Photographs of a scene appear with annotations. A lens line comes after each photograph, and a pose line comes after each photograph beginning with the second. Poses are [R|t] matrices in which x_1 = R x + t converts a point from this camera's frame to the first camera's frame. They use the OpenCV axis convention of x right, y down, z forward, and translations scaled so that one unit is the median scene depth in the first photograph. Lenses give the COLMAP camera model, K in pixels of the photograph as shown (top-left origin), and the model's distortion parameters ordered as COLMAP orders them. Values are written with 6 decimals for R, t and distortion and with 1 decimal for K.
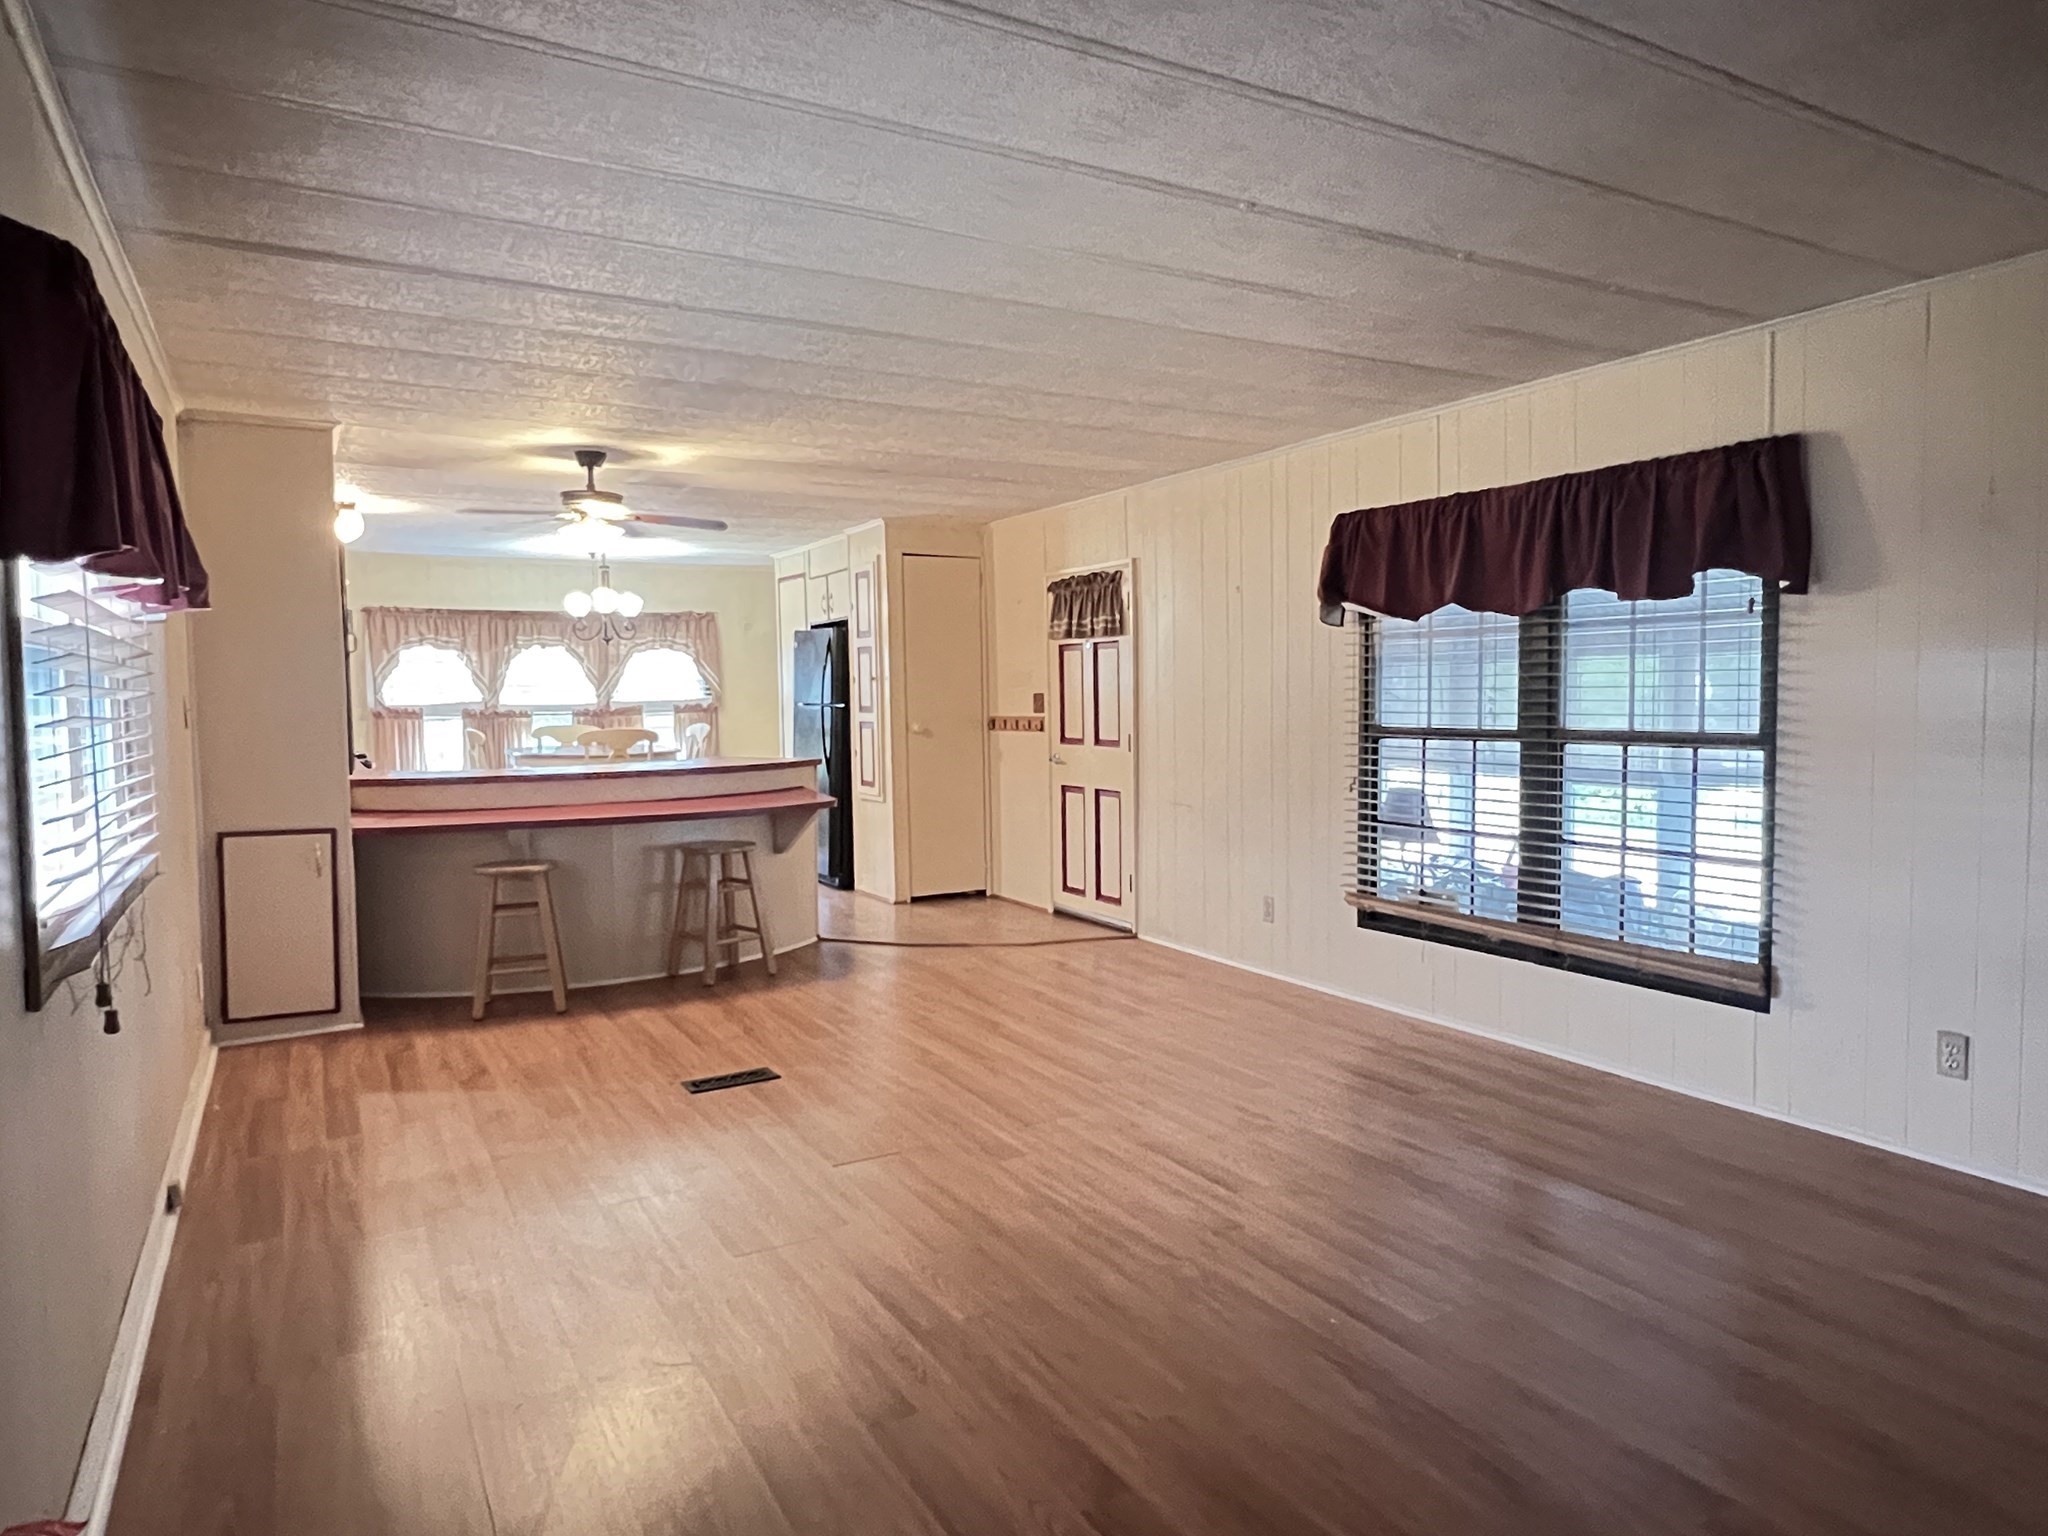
lens RADIAL K [[1280.1, 0, 1022.6], [0, 1280.1, 764.1], [0, 0, 1]] dist [-0.003437, -0.003151]
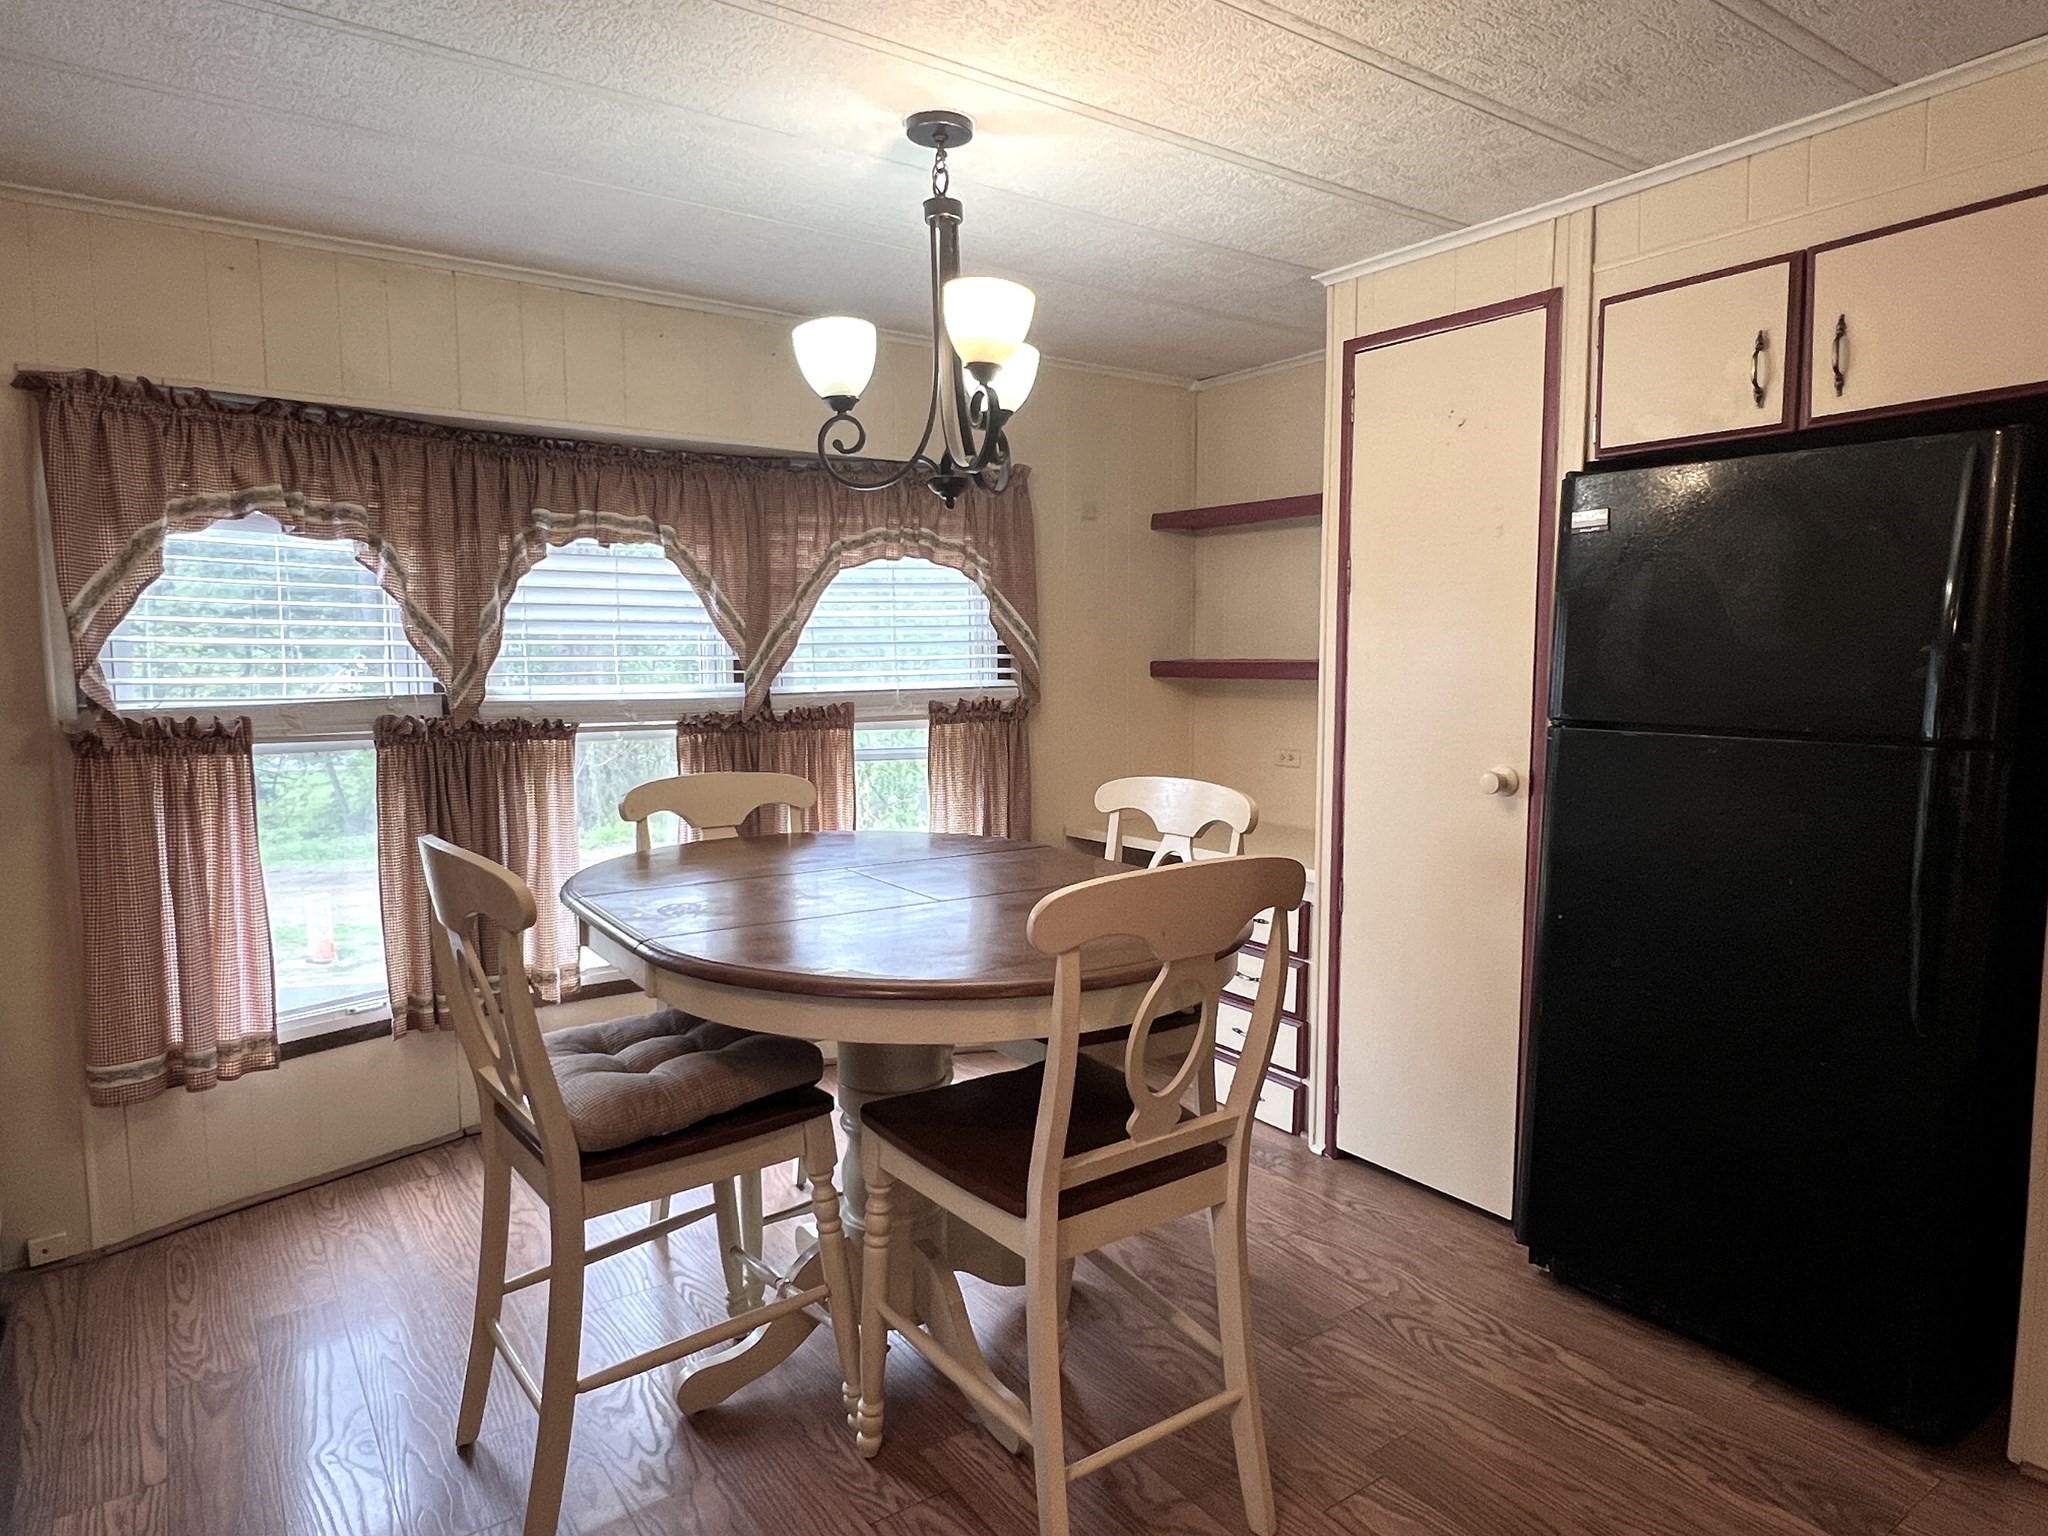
lens RADIAL K [[1221.2, 0, 1019.3], [0, 1221.2, 778.8], [0, 0, 1]] dist [-0.002903, -0.002101]
pose [[0.995074, 0.000767, 0.099130, -0.389732], [-0.004778, 0.999179, 0.040233, -0.052769], [-0.099018, -0.040508, 0.994261, 0.857622]]
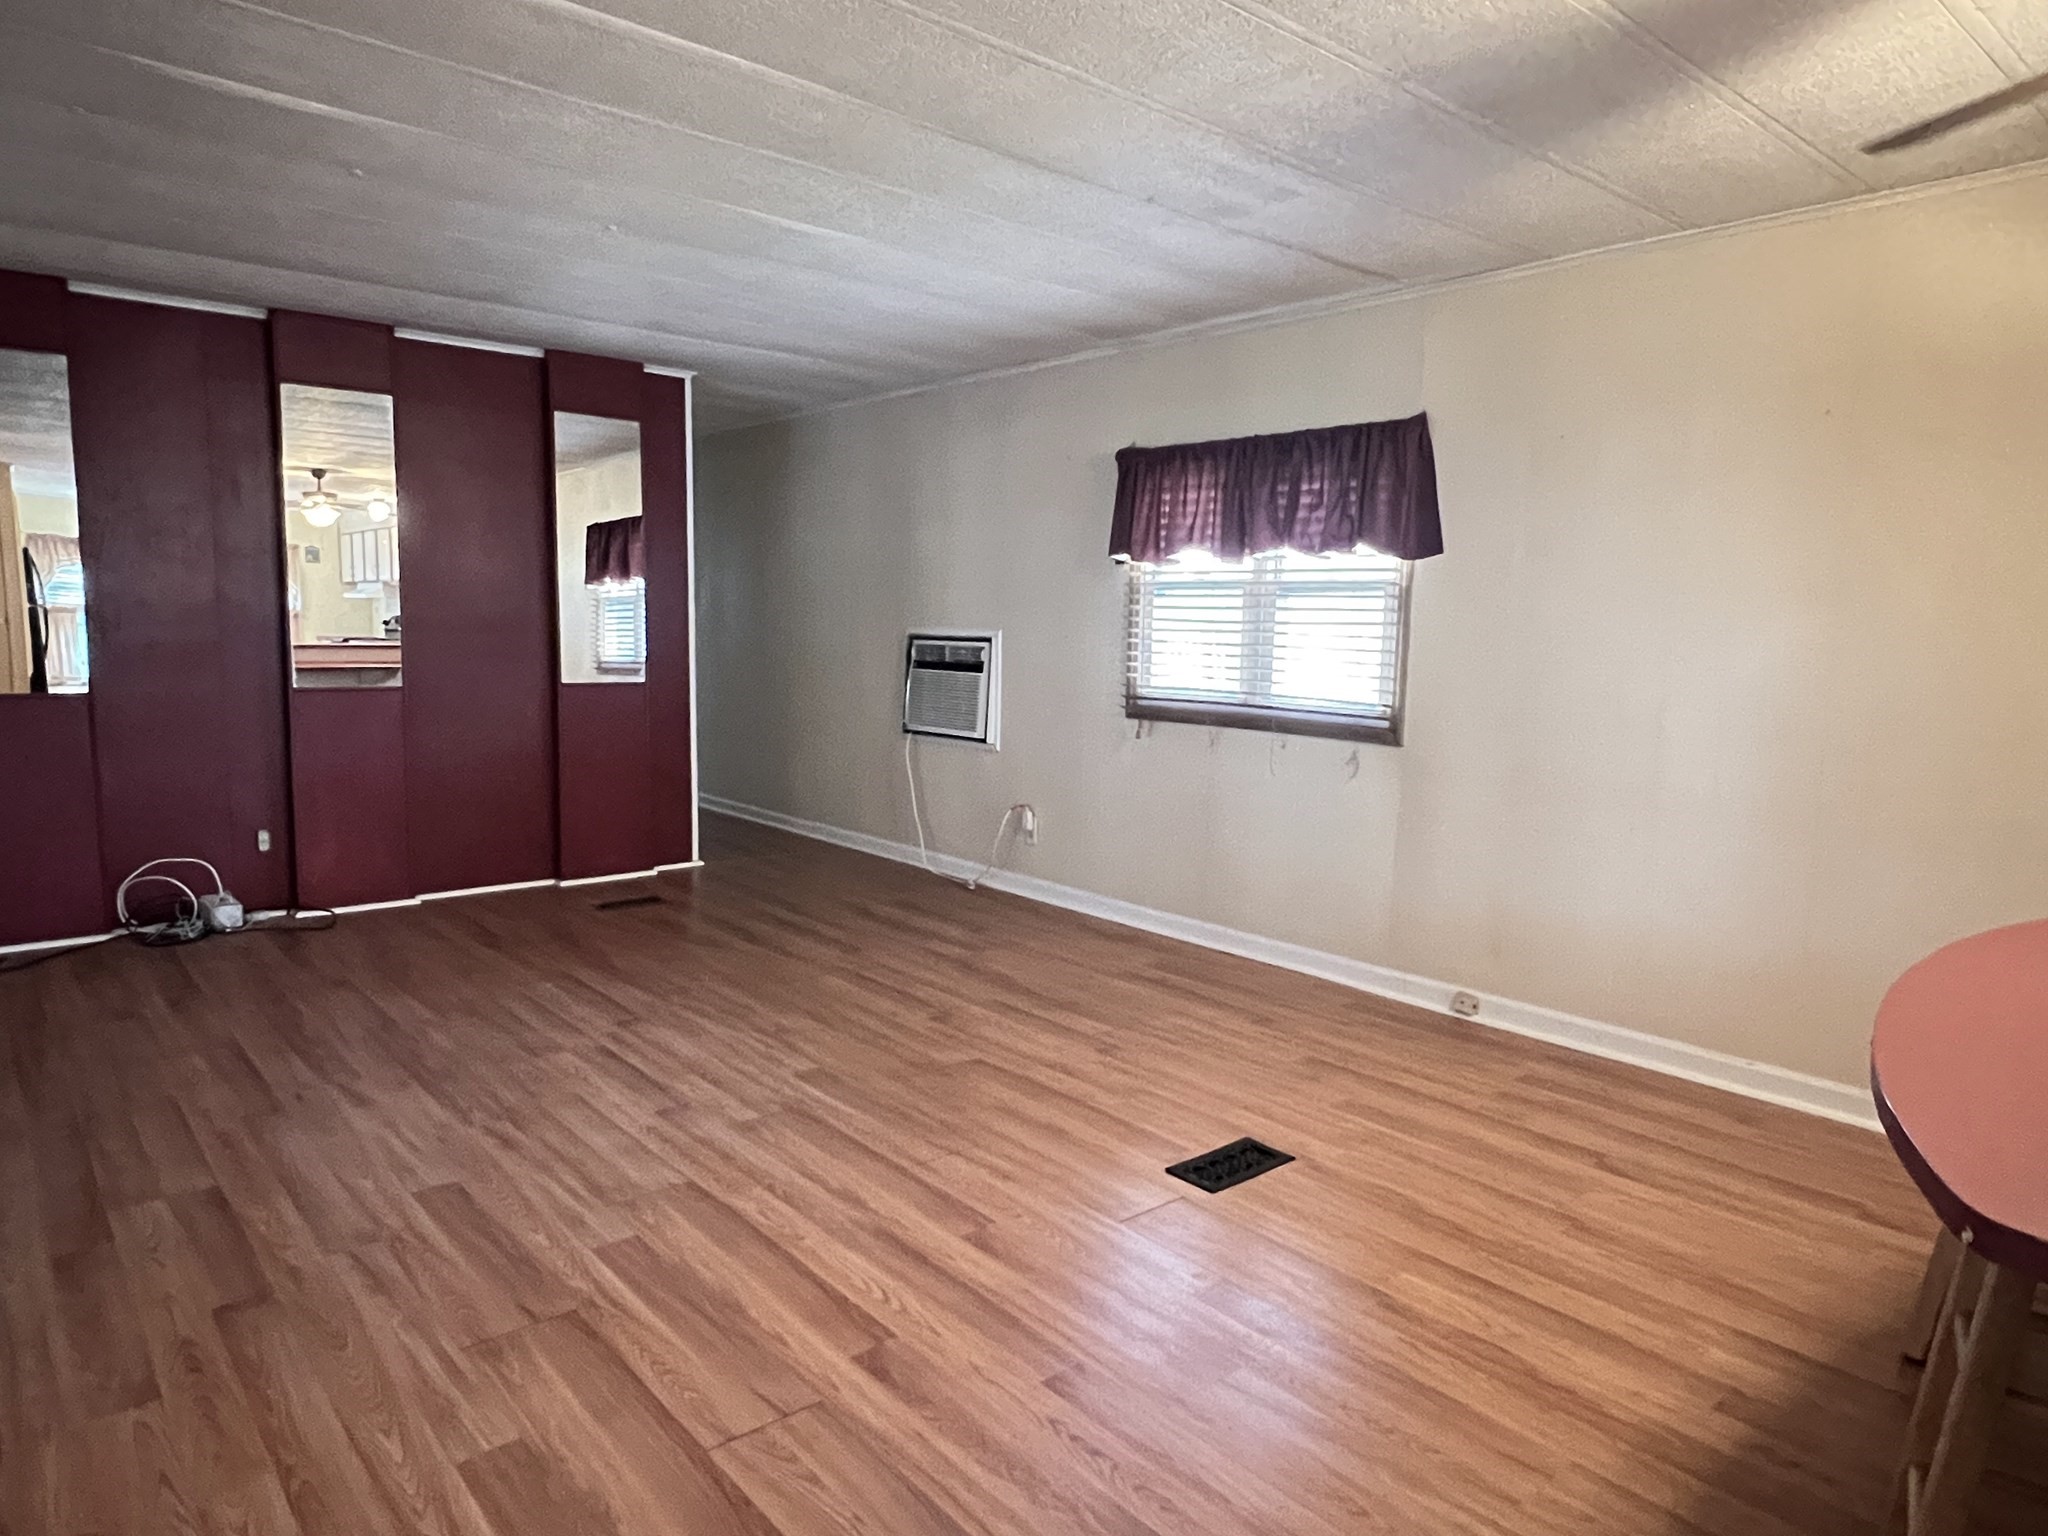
lens RADIAL K [[1280.1, 0, 1011.1], [0, 1280.1, 767.7], [0, 0, 1]] dist [-0.003437, -0.003151]
pose [[-0.981863, 0.011353, -0.189249, 0.009626], [-0.021714, 0.984902, 0.171746, -0.044801], [0.188342, 0.172740, -0.966793, 0.898848]]
